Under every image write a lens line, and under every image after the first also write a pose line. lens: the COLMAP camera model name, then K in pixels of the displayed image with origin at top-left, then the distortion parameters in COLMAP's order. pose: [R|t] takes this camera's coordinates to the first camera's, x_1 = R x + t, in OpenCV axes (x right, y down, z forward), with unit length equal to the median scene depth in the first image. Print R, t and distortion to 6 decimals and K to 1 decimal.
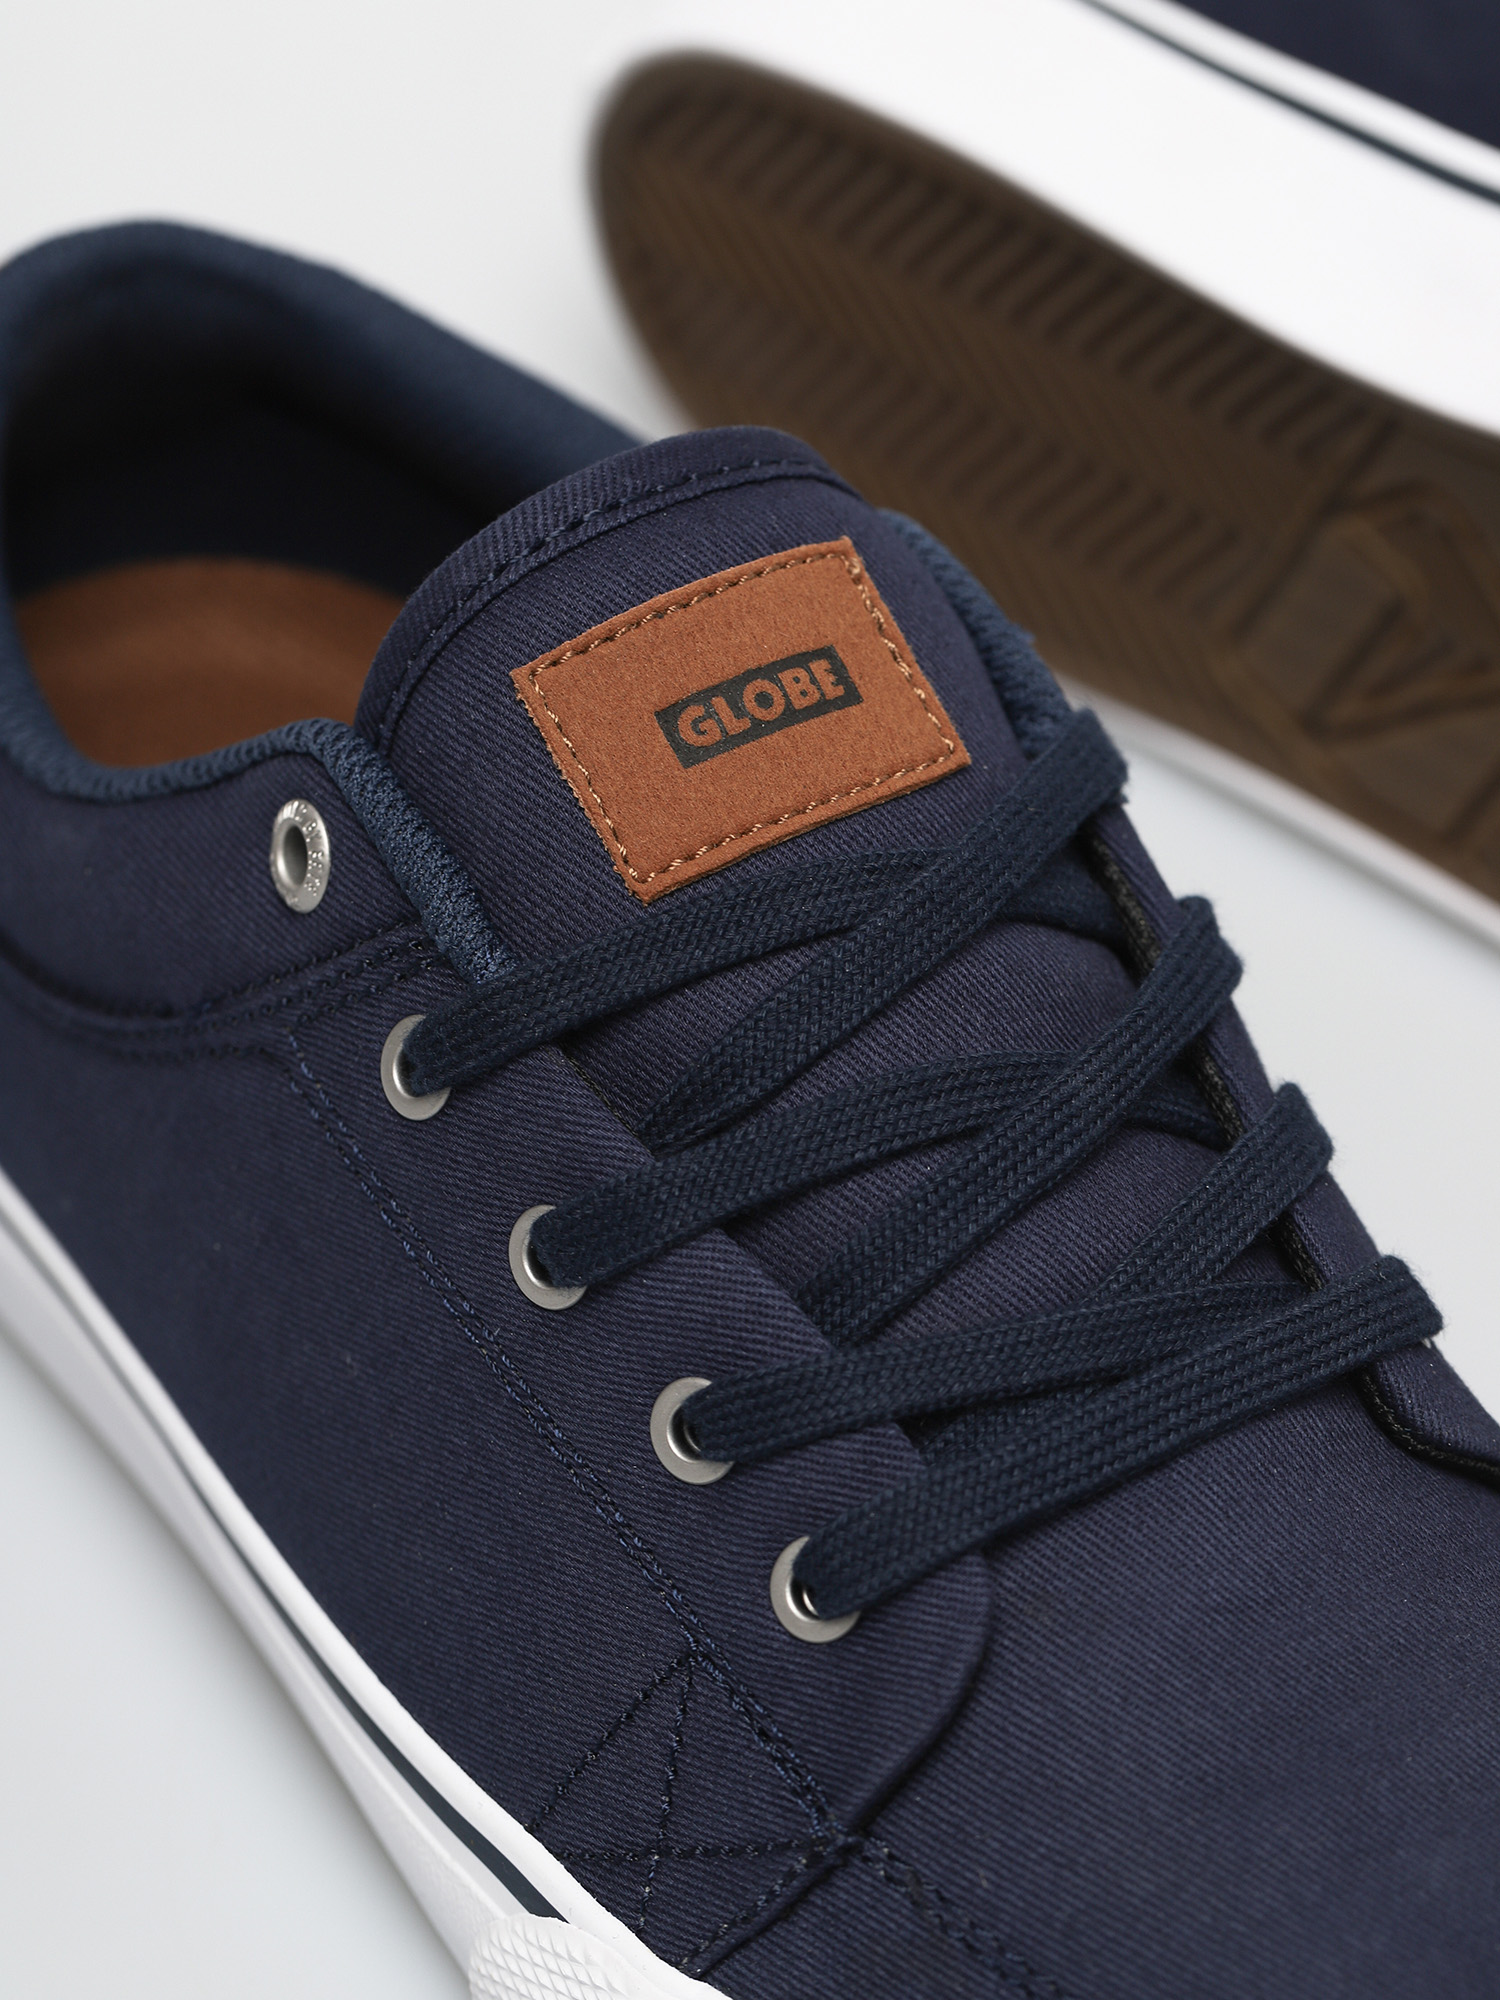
lens RADIAL K [[5640.0, 0, 750.0], [0, 5640.0, 1000.0], [0, 0, 1]] dist [0.116956, 0.356049]
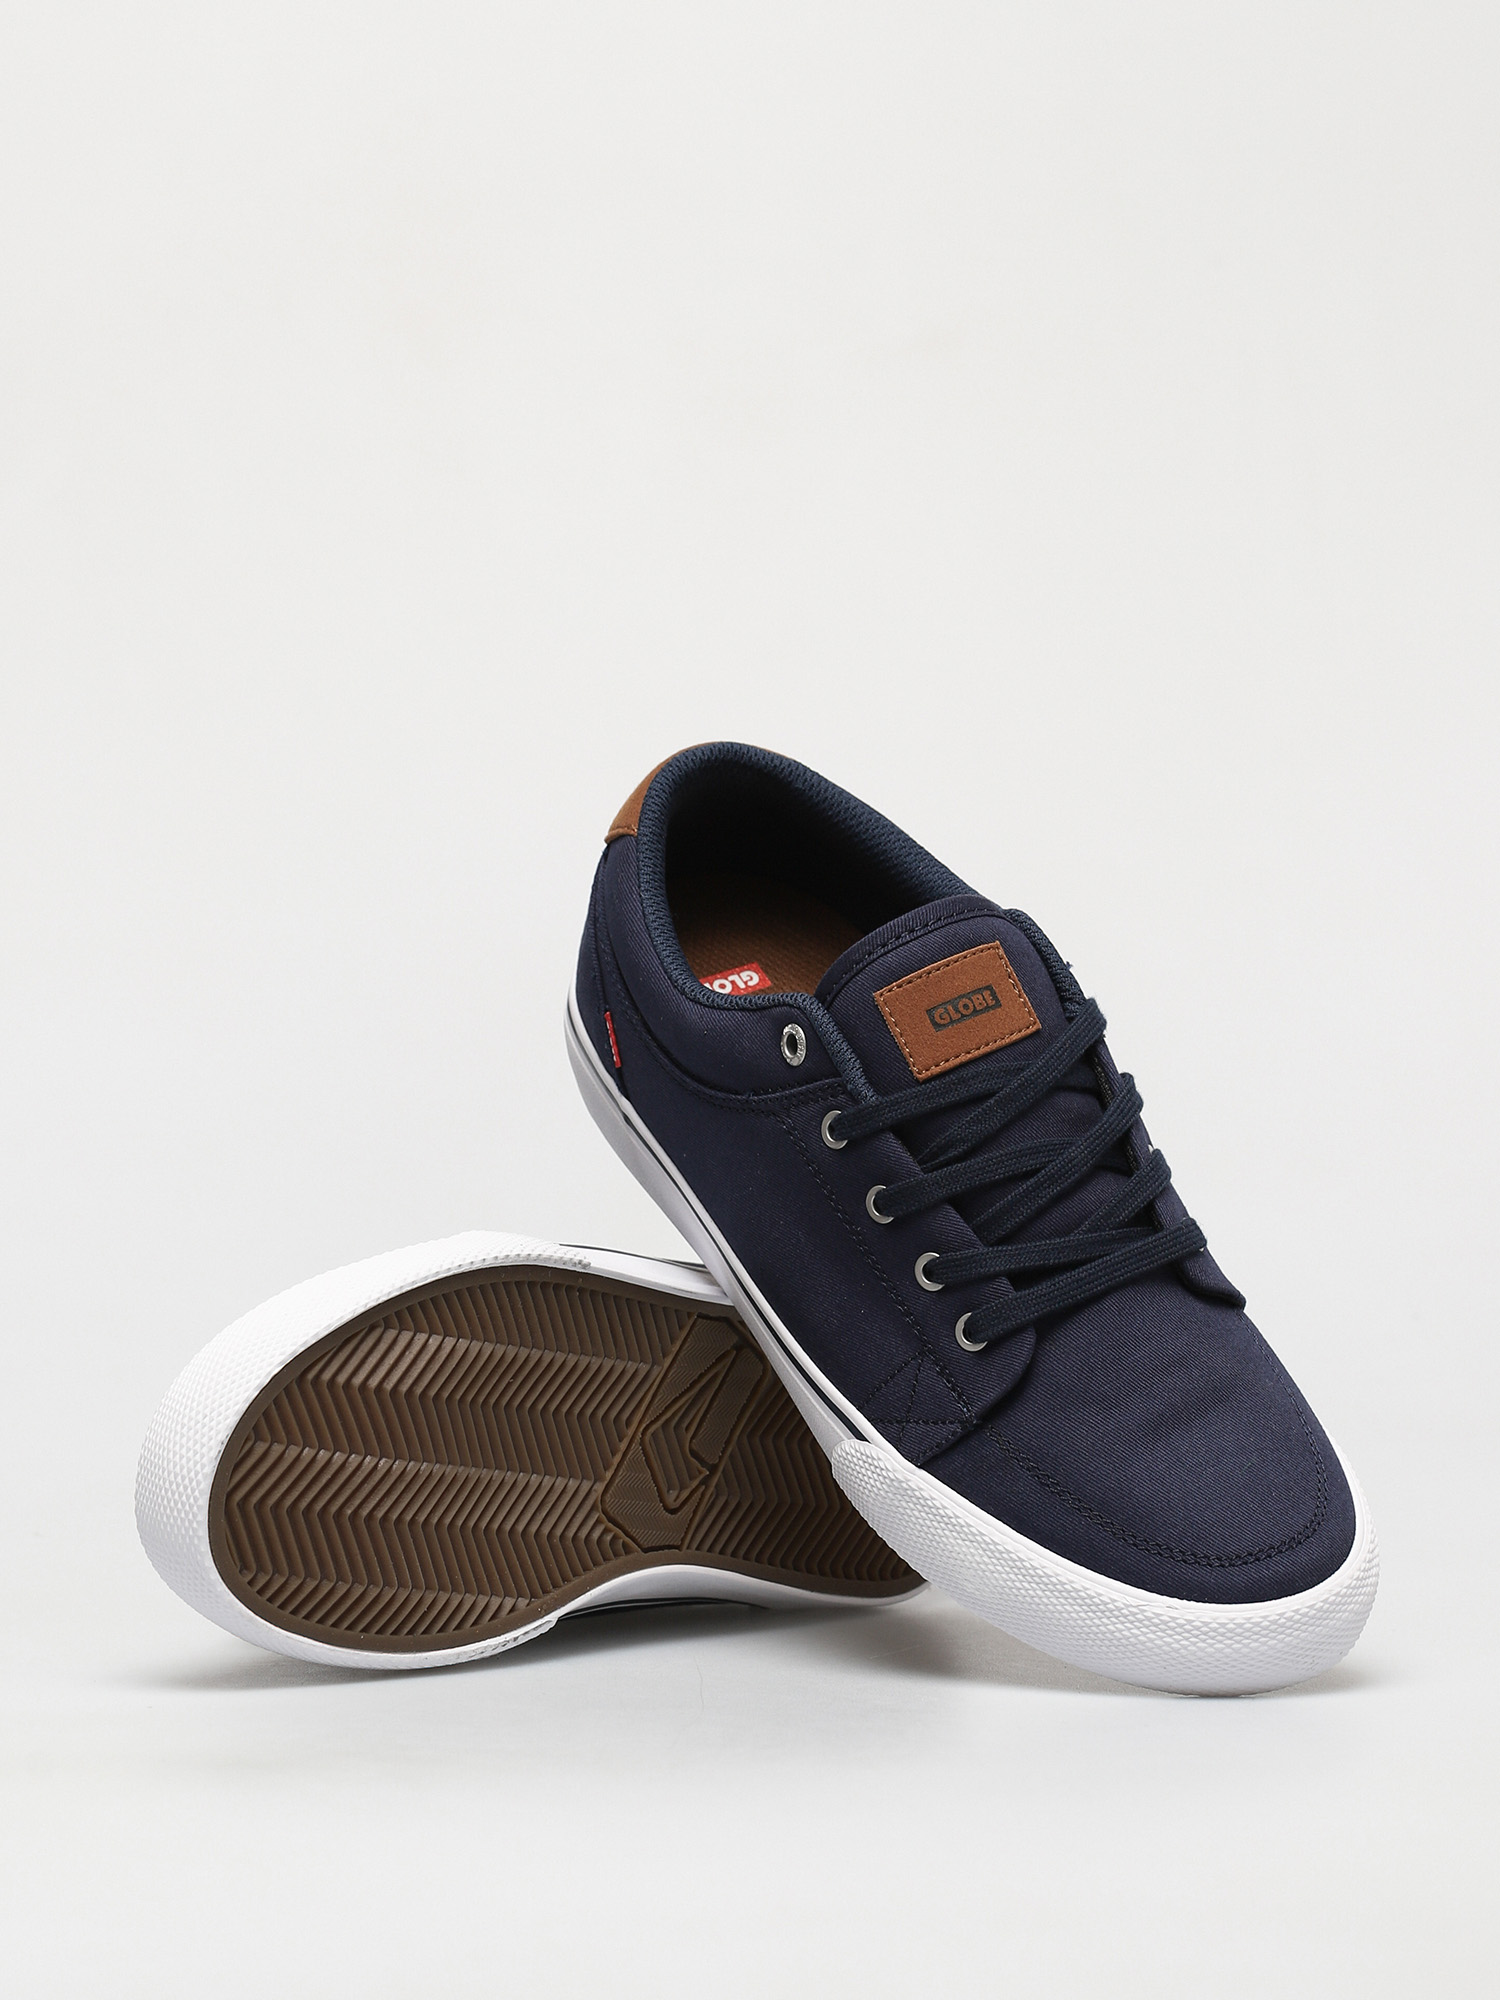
lens RADIAL K [[5640.0, 0, 750.0], [0, 5640.0, 1000.0], [0, 0, 1]] dist [0.116956, 0.356049]
pose [[0.997221, -0.004100, -0.074392, 0.100751], [0.009573, 0.997260, 0.073357, -0.255840], [0.073888, -0.073866, 0.994527, -1.702529]]
